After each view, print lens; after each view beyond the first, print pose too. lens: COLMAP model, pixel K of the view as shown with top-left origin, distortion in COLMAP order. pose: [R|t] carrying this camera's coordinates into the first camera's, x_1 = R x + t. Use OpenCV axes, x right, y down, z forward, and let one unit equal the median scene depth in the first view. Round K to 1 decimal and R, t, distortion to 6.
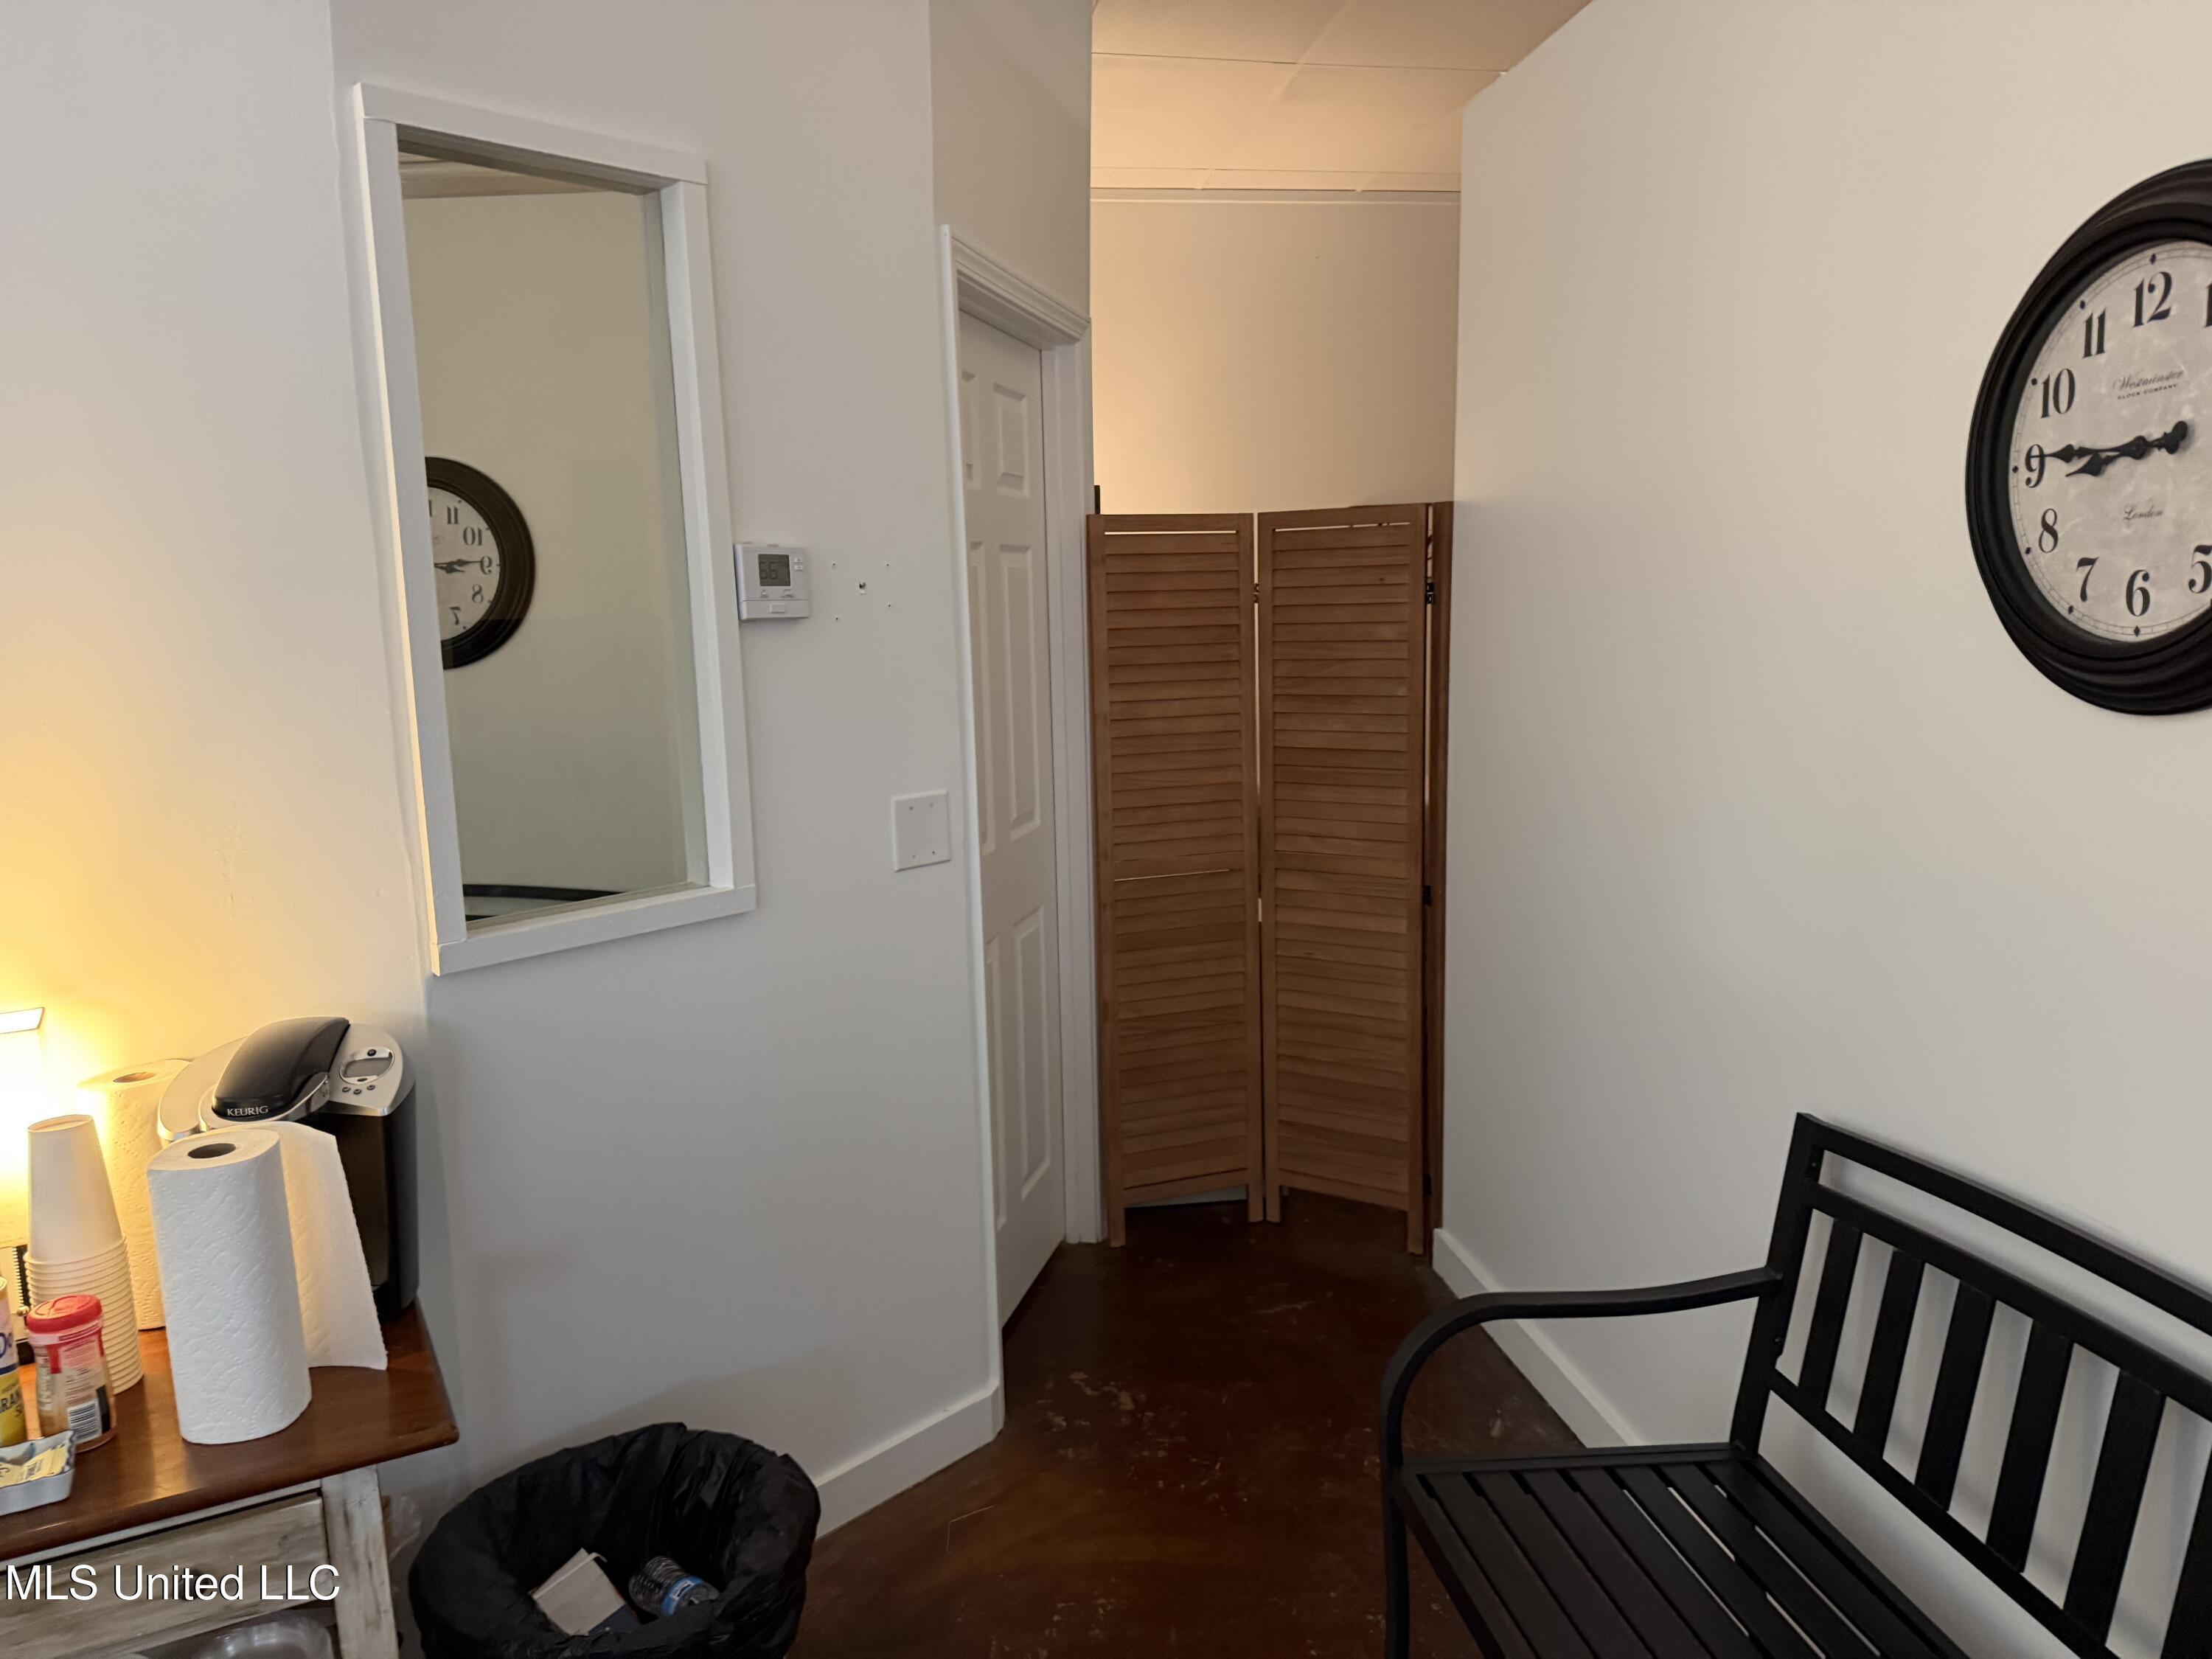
lens RADIAL K [[1545.2, 0, 1113.0], [0, 1545.2, 839.6], [0, 0, 1]] dist [0.060875, -0.090091]
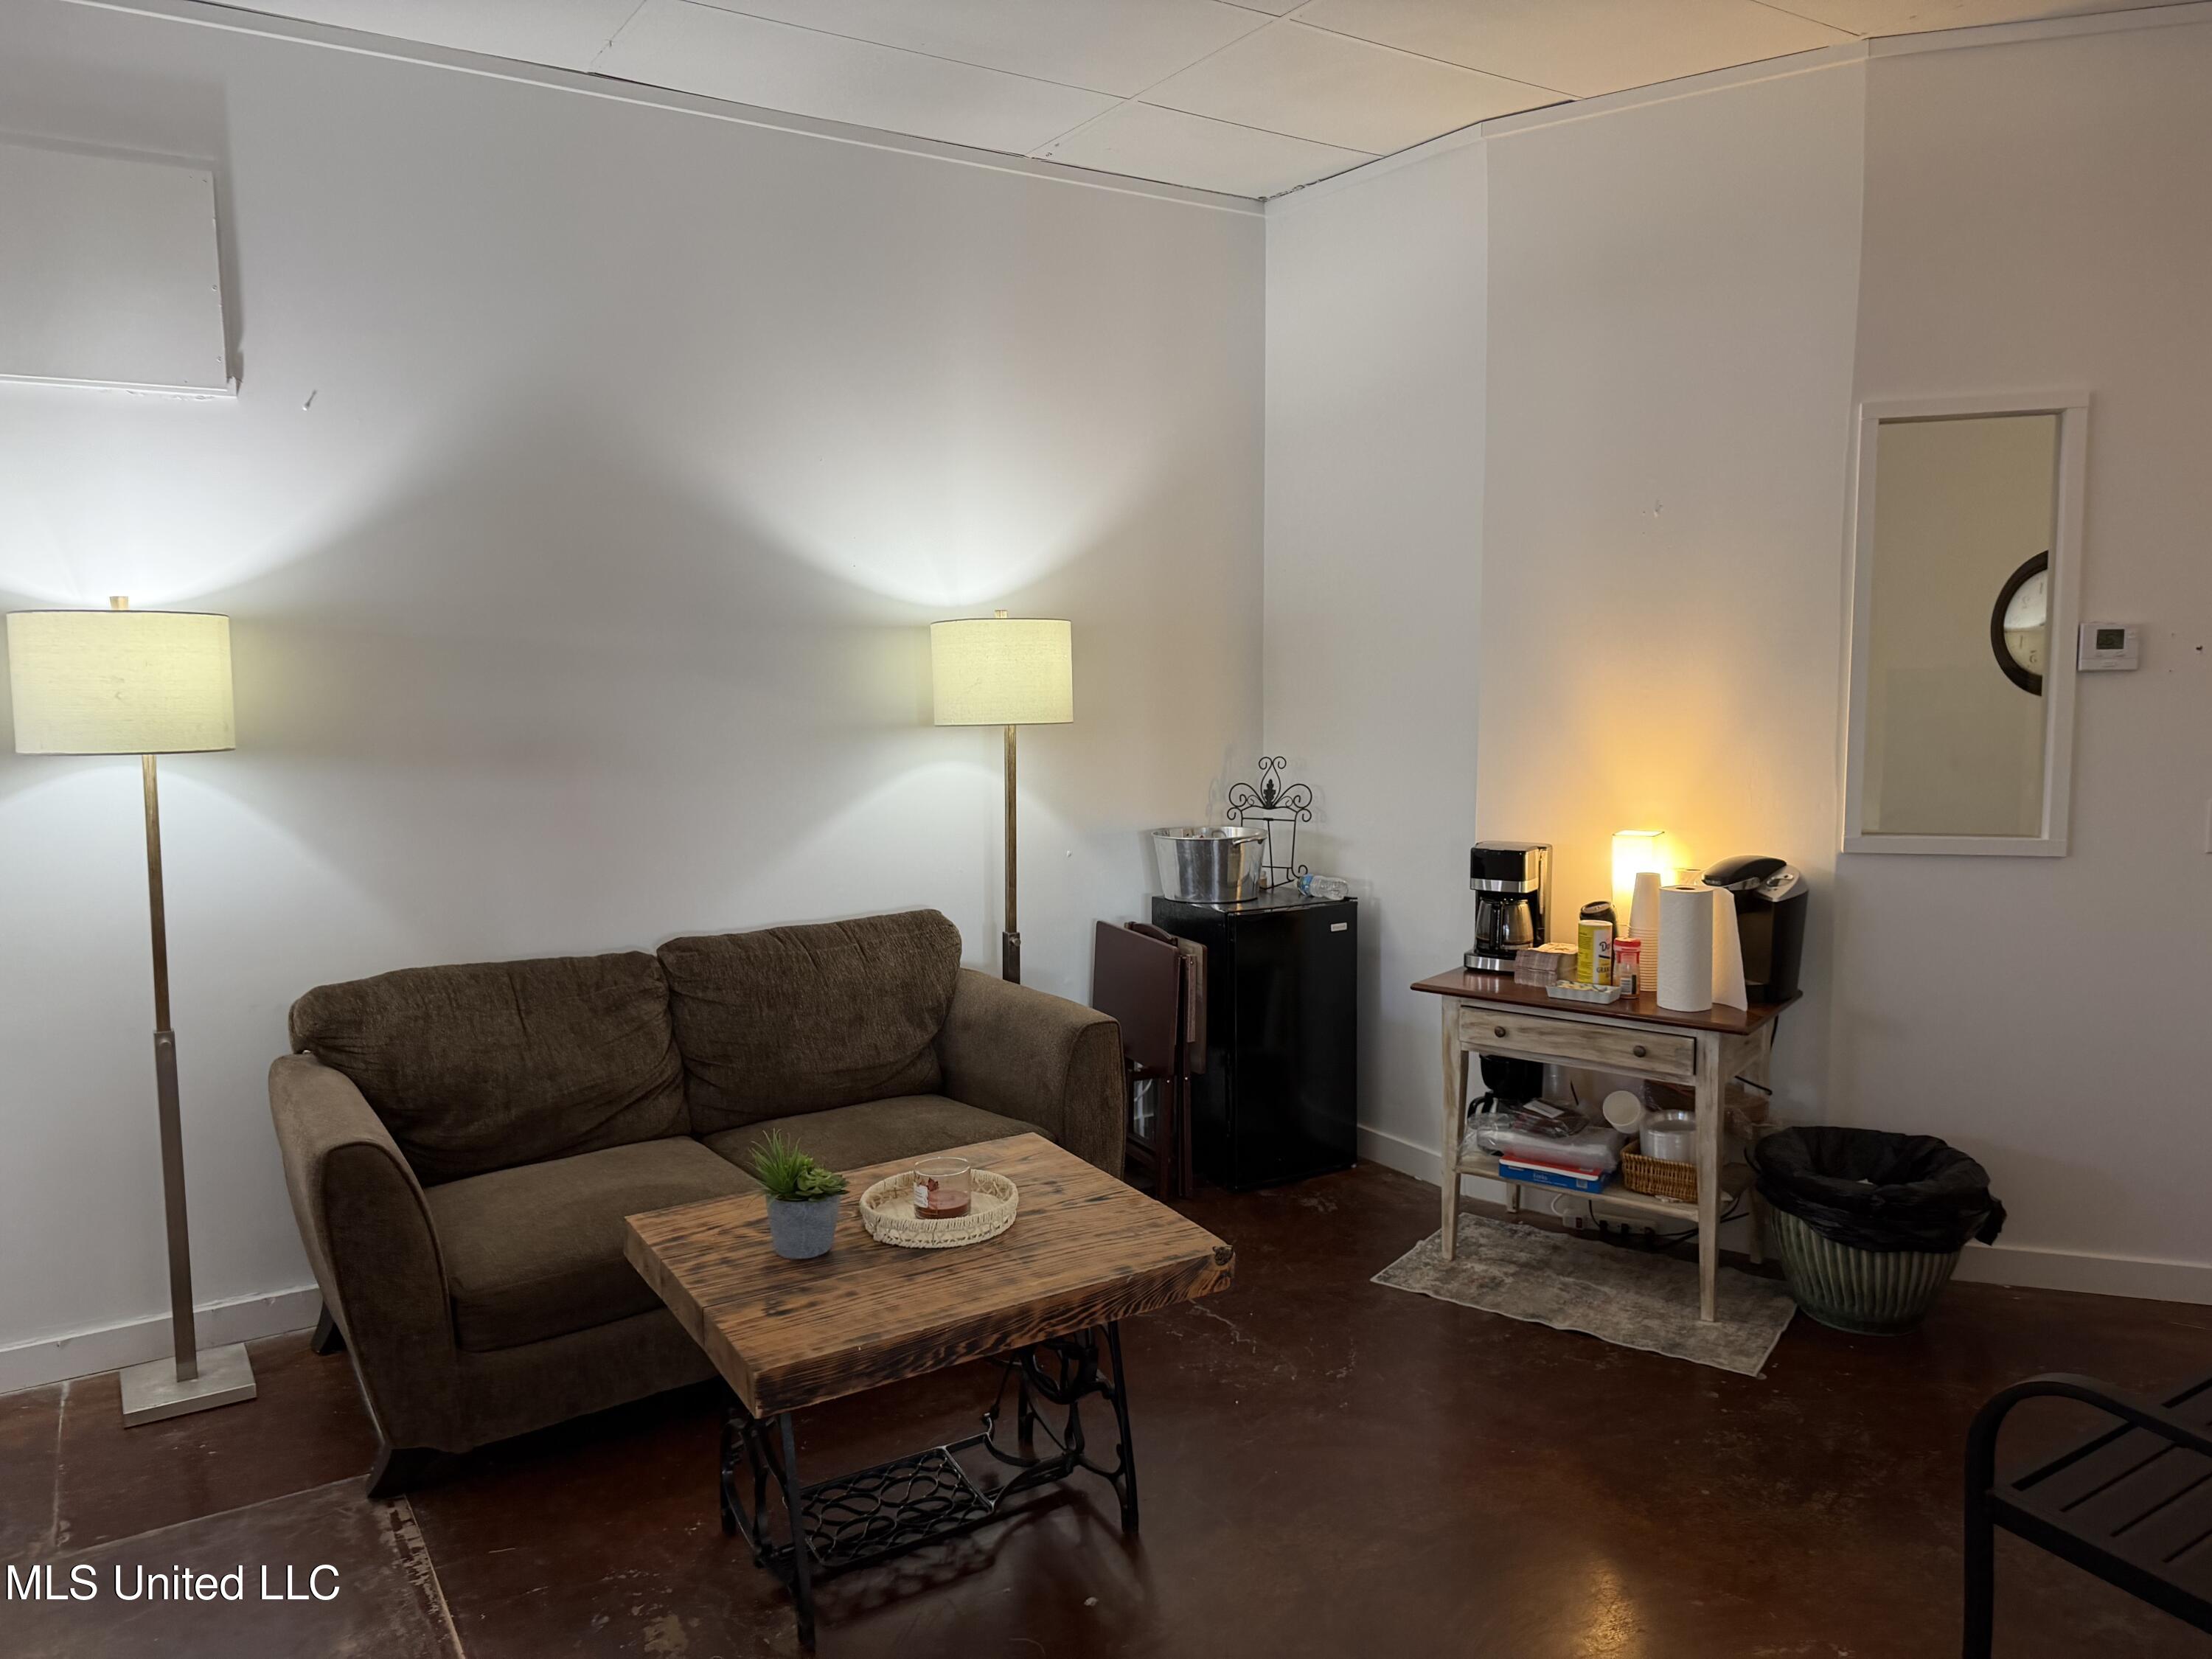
lens RADIAL K [[1545.2, 0, 1124.9], [0, 1545.2, 818.2], [0, 0, 1]] dist [0.060875, -0.090091]
pose [[0.419615, 0.112032, -0.900762, 0.844996], [-0.141470, 0.988299, 0.057016, 0.056601], [0.896610, 0.103506, 0.430555, -0.568865]]
